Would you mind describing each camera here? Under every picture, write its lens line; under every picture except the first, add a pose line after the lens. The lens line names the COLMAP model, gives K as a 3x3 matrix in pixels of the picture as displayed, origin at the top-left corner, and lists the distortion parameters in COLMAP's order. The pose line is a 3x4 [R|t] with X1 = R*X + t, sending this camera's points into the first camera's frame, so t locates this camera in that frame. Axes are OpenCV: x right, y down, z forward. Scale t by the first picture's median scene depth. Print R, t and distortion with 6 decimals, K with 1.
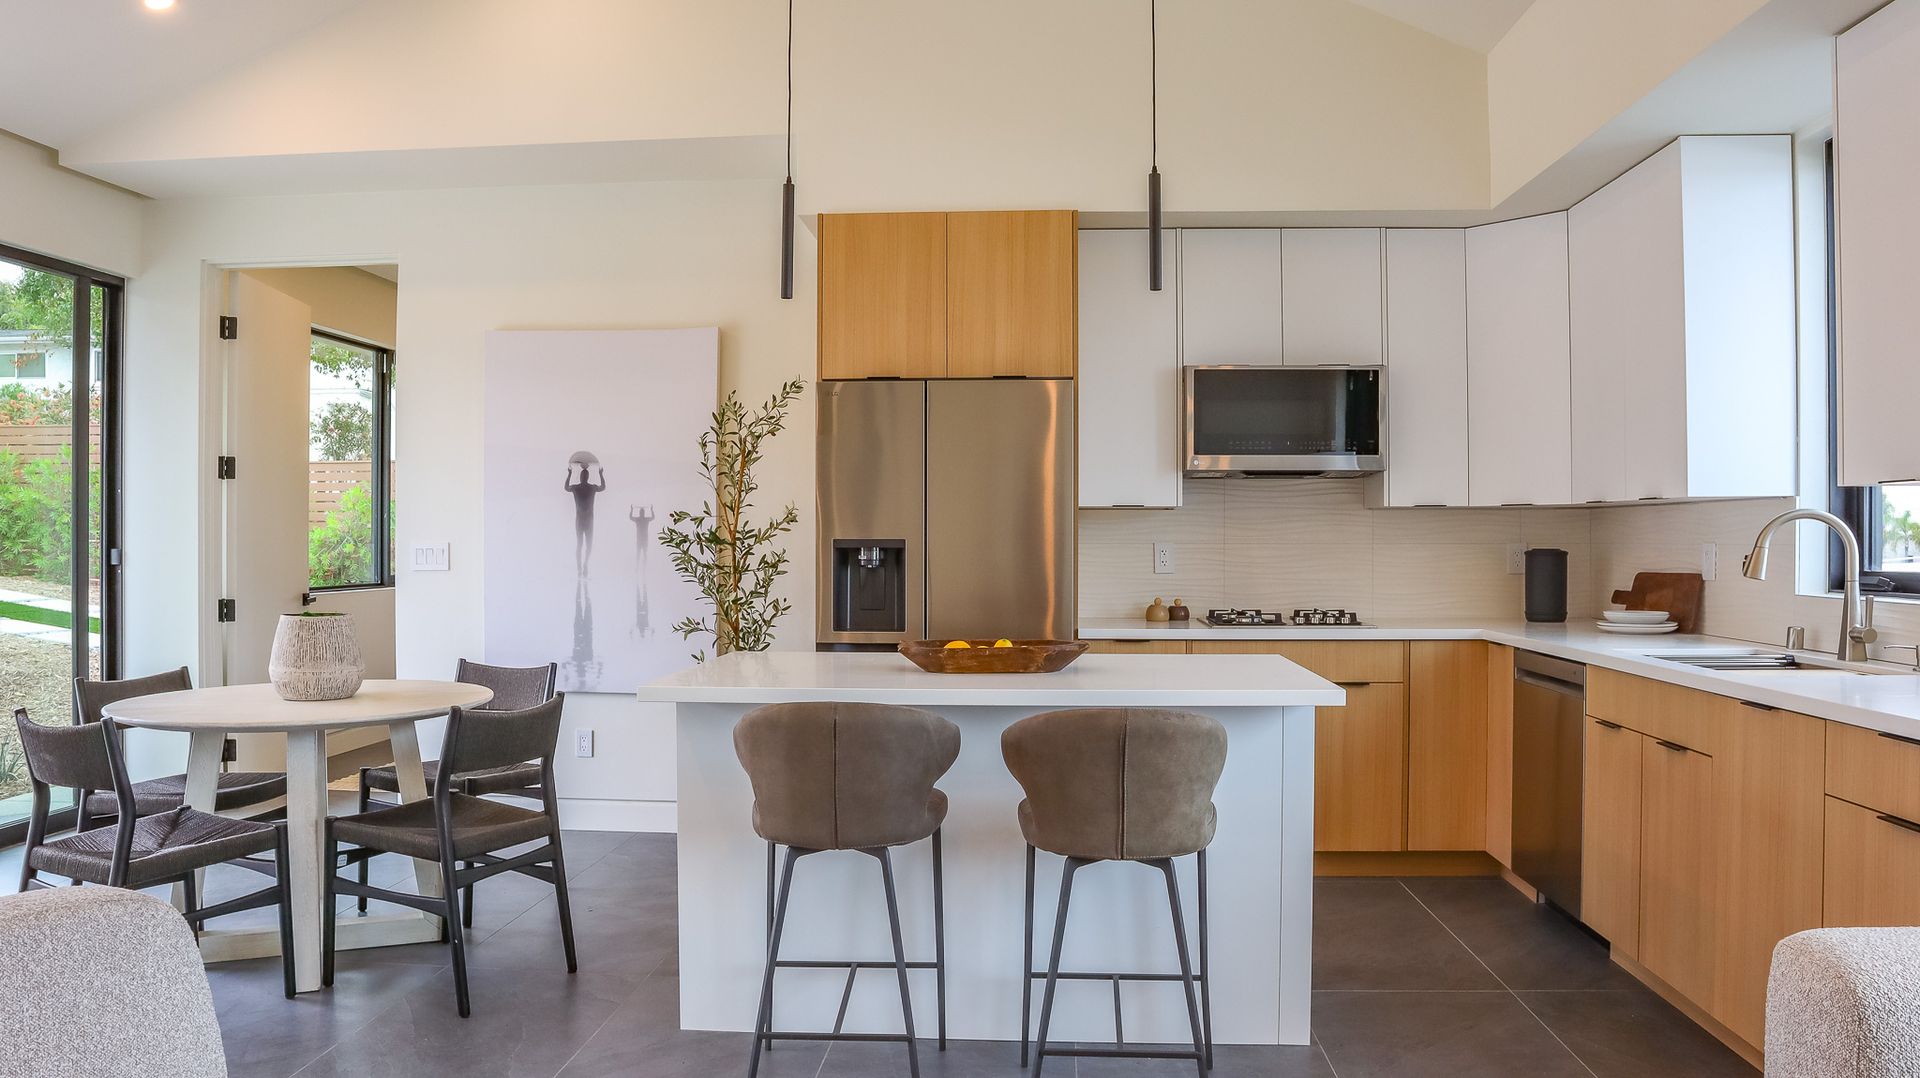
lens RADIAL K [[1331.5, 0, 960.0], [0, 1331.5, 533.3], [0, 0, 1]] dist [-0.108651, 0.055815]
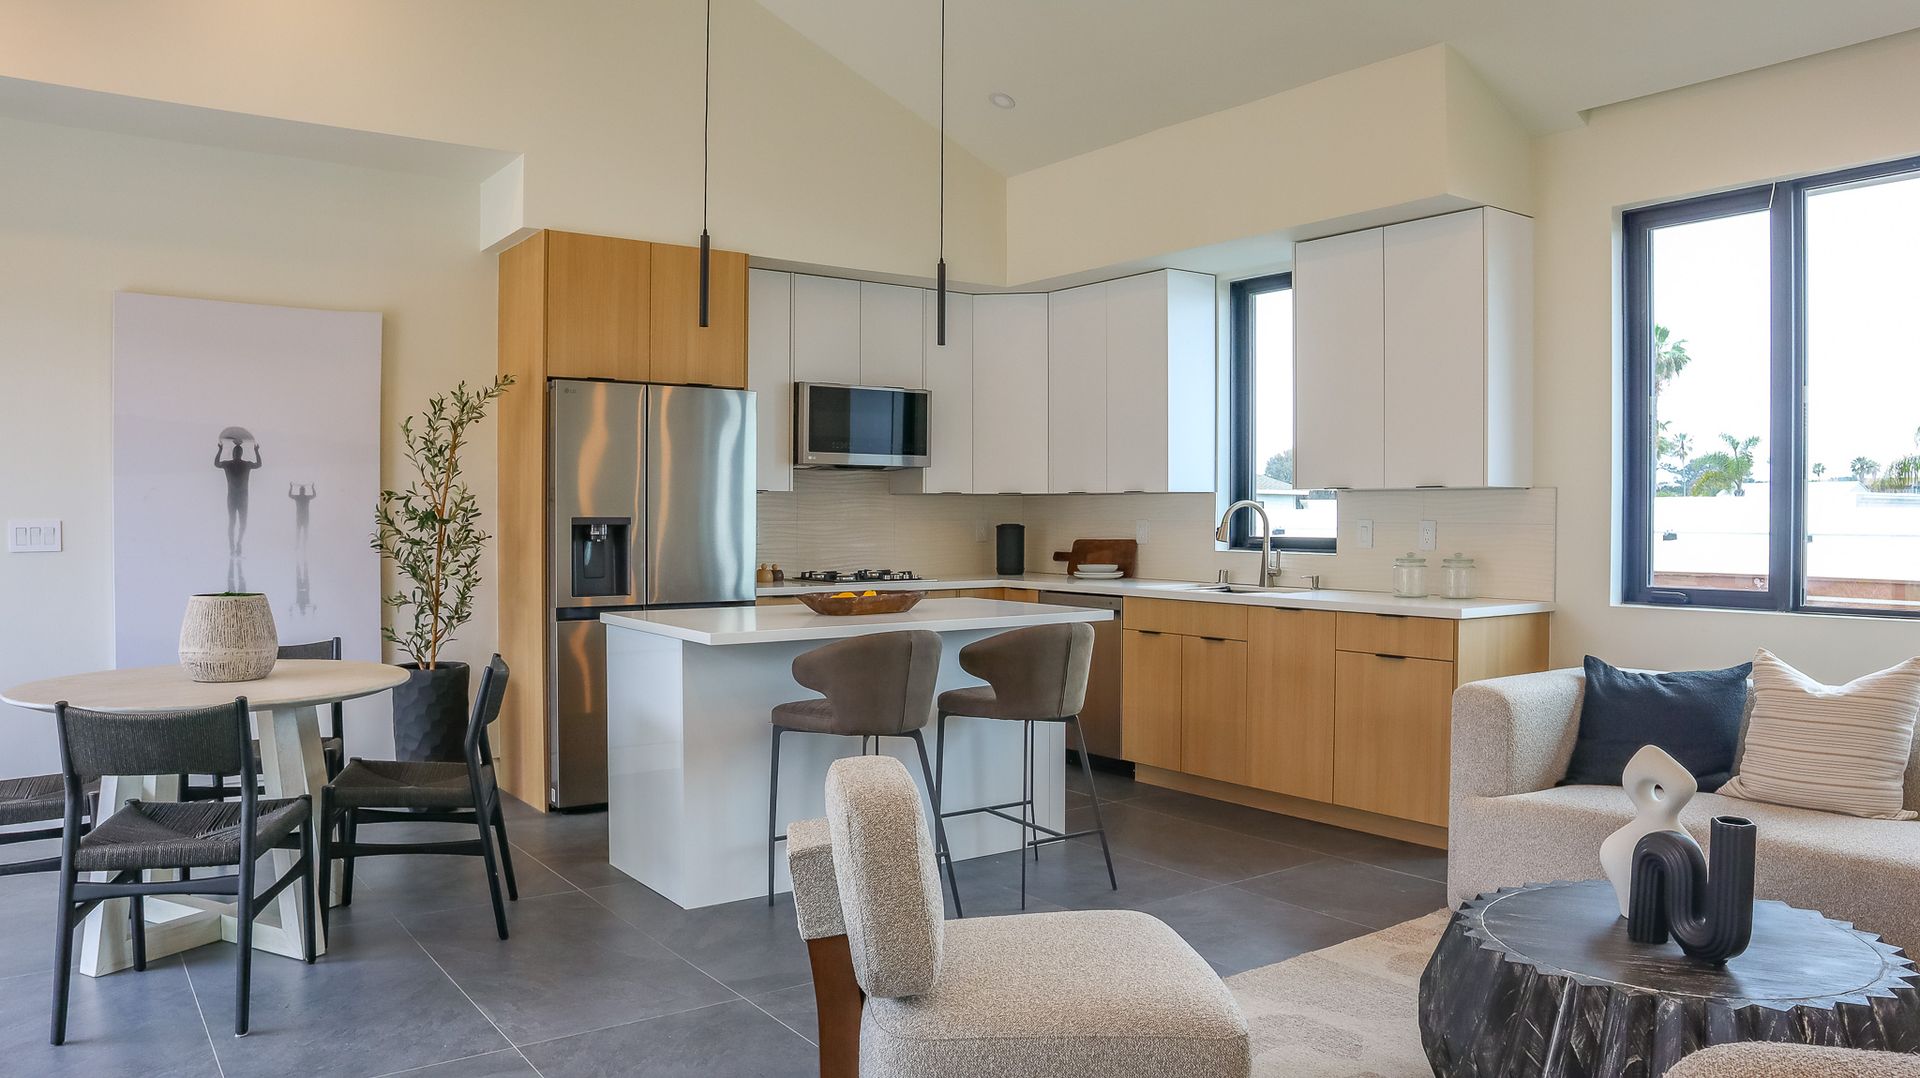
lens RADIAL K [[1331.5, 0, 958.6], [0, 1331.5, 540.8], [0, 0, 1]] dist [-0.108651, 0.055815]
pose [[0.768150, -0.010956, 0.640176, -0.538965], [-0.005249, 0.999712, 0.023406, -0.003550], [-0.640248, -0.021340, 0.767871, -0.087347]]
